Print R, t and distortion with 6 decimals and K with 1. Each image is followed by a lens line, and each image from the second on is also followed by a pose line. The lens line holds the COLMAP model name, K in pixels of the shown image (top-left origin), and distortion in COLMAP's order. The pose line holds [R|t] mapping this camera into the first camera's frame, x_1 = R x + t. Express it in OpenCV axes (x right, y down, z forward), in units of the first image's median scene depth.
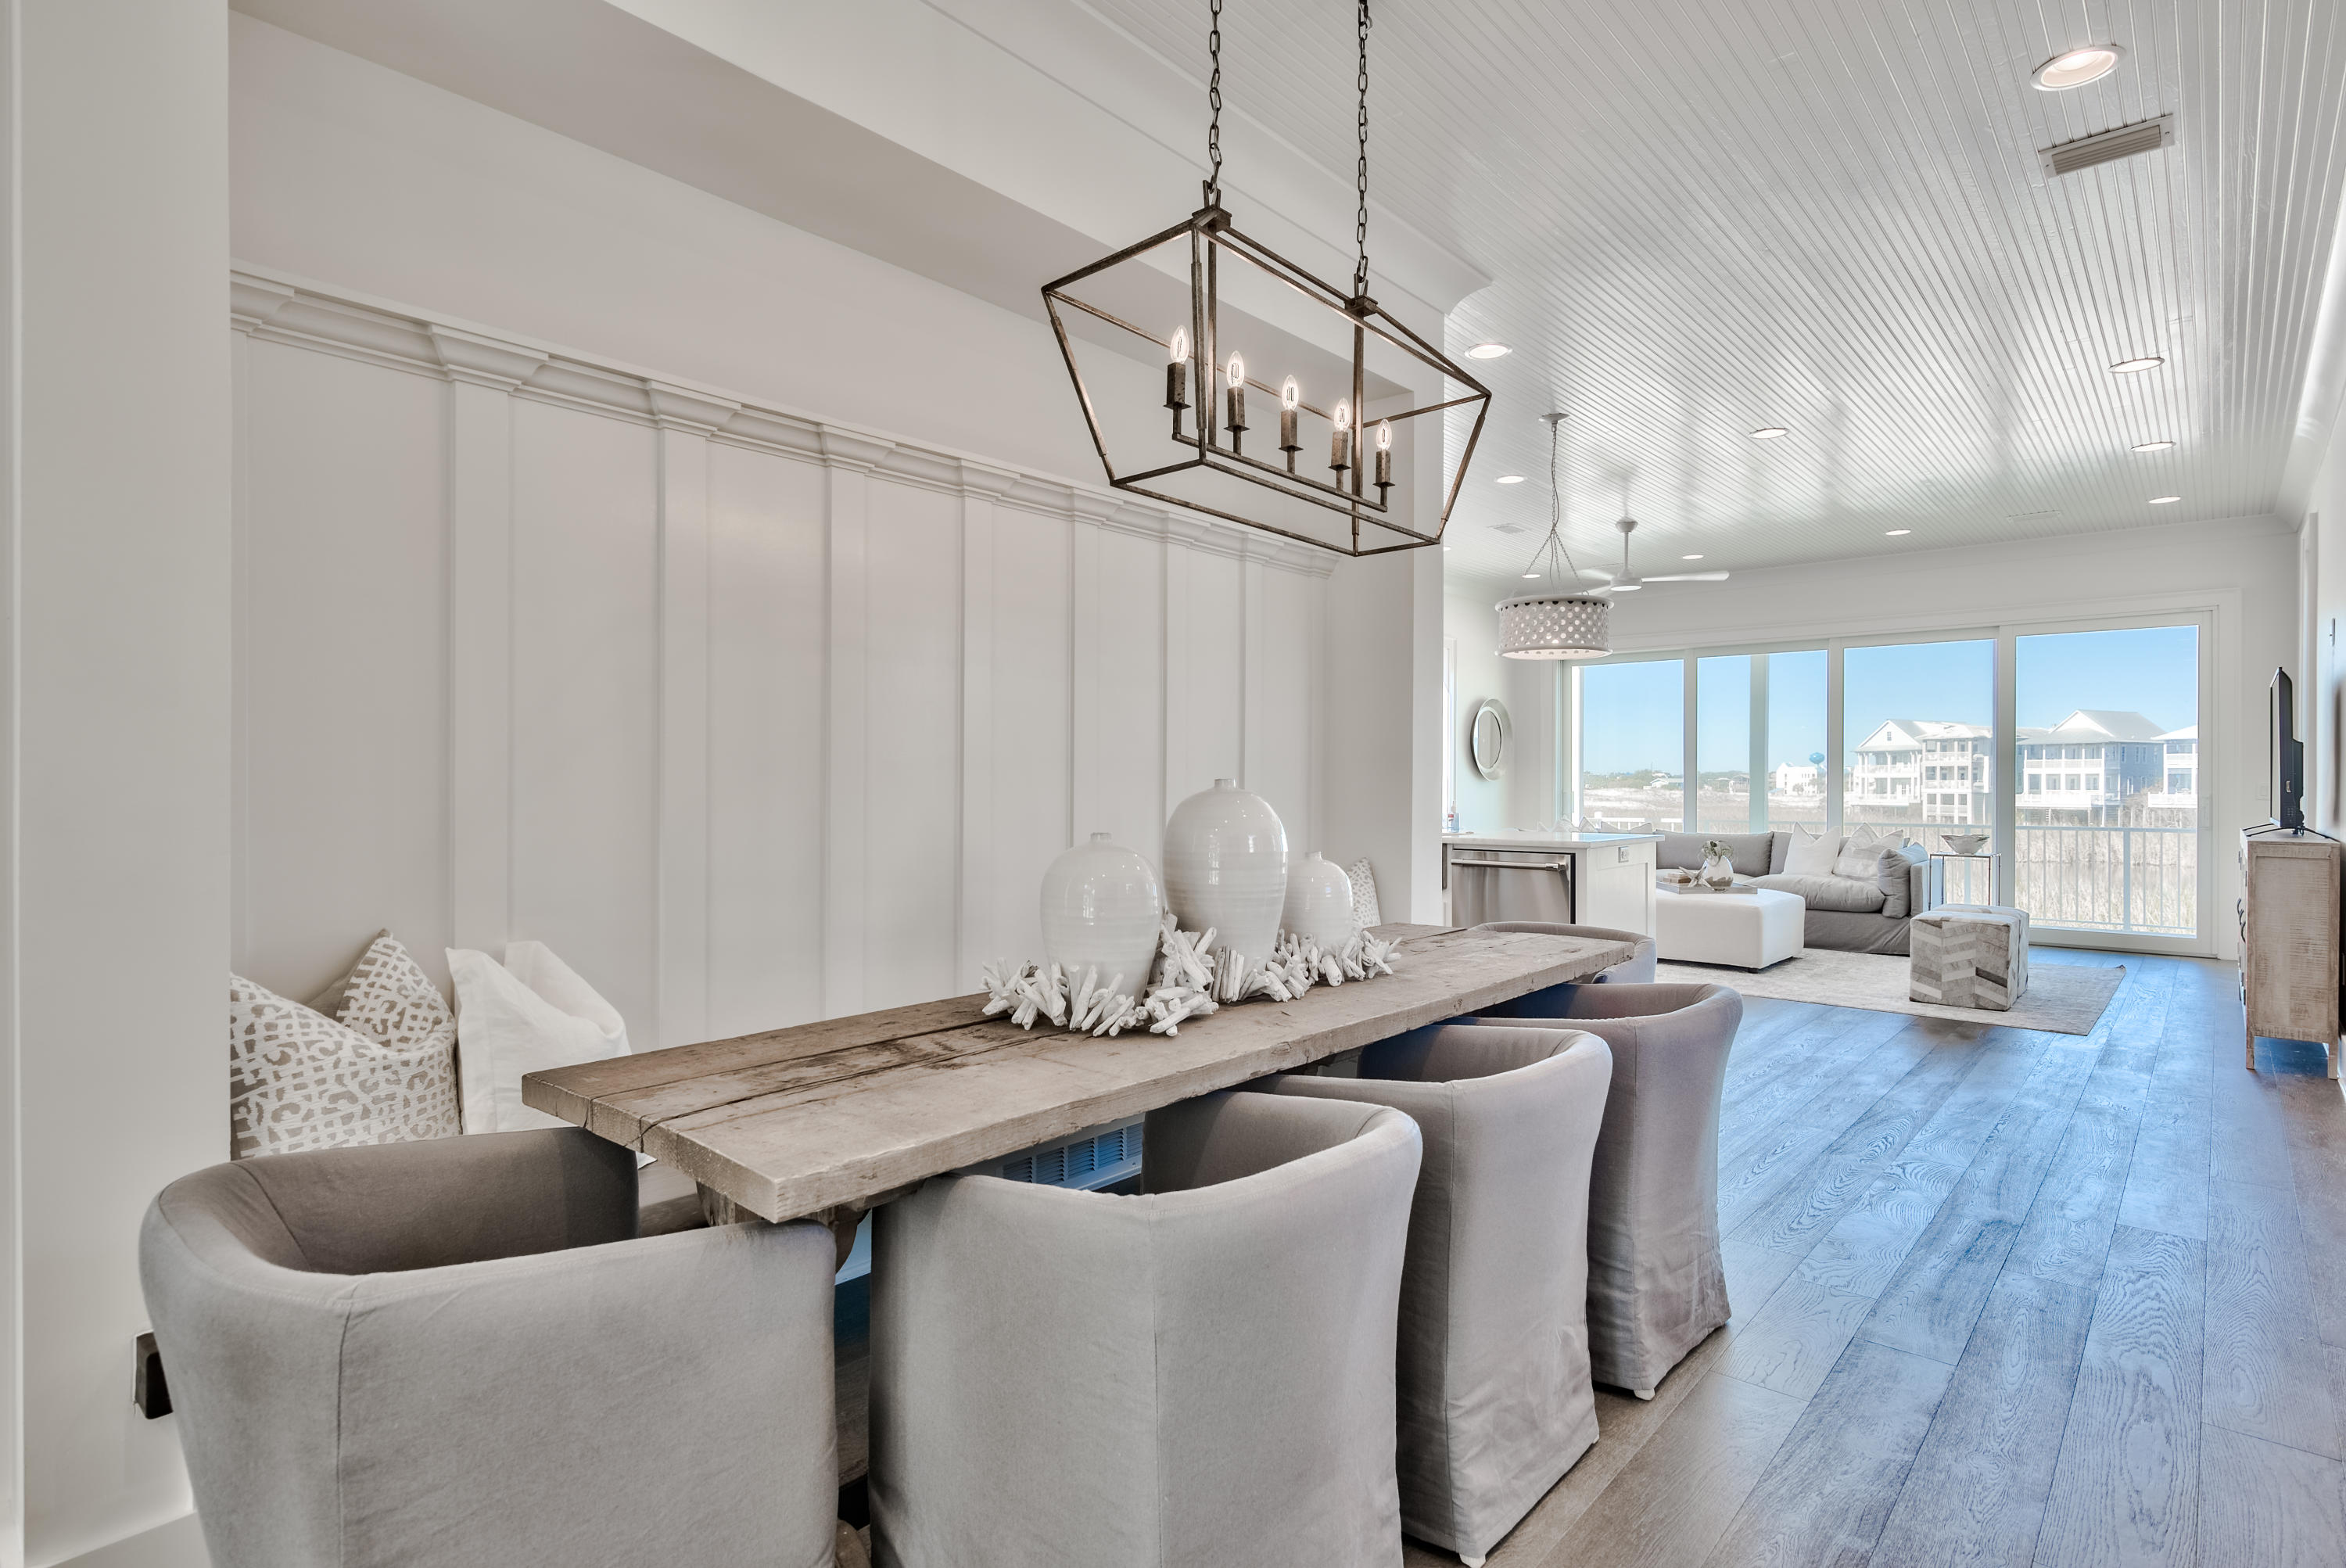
lens RADIAL K [[1357.5, 0, 981.4], [0, 1357.5, 793.8], [0, 0, 1]] dist [-0.003000, -0.001777]
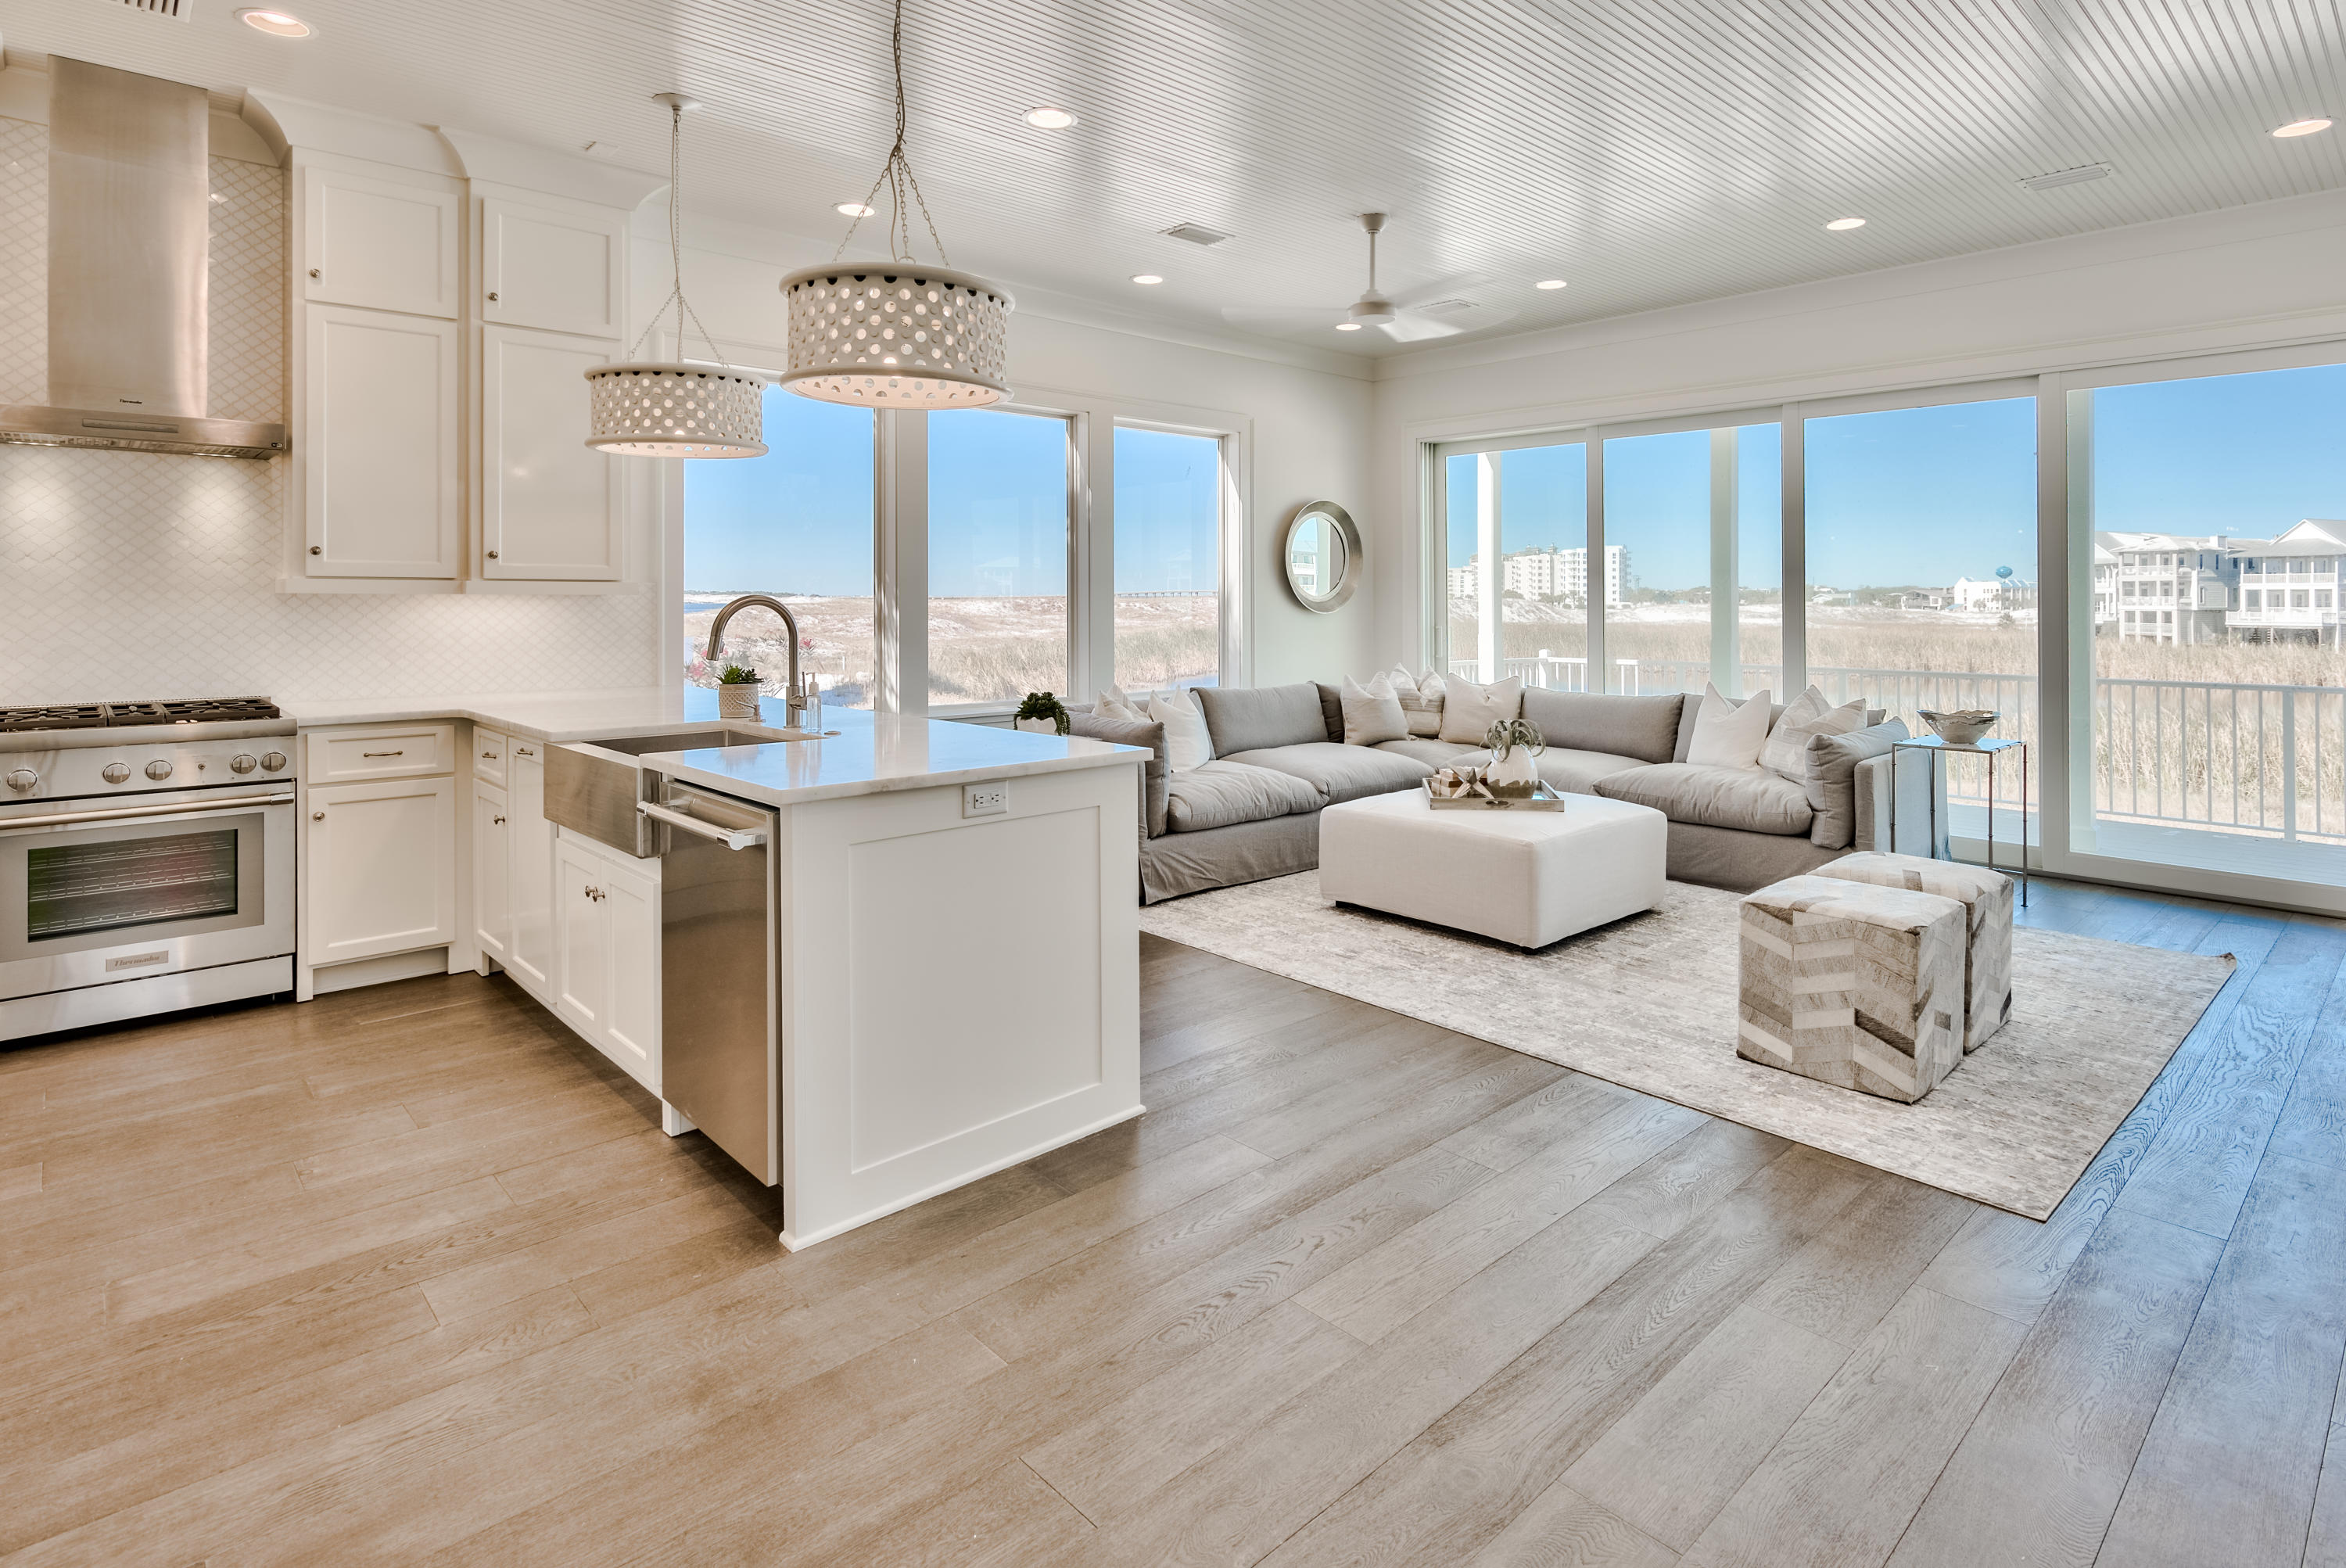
lens RADIAL K [[1171.5, 0, 1141.7], [0, 1171.5, 586.4], [0, 0, 1]] dist [0.000893, -0.000107]
pose [[0.993327, -0.000593, -0.115330, 0.464219], [-0.000968, 0.999909, -0.013479, -0.020383], [0.115328, 0.013500, 0.993236, 0.476160]]
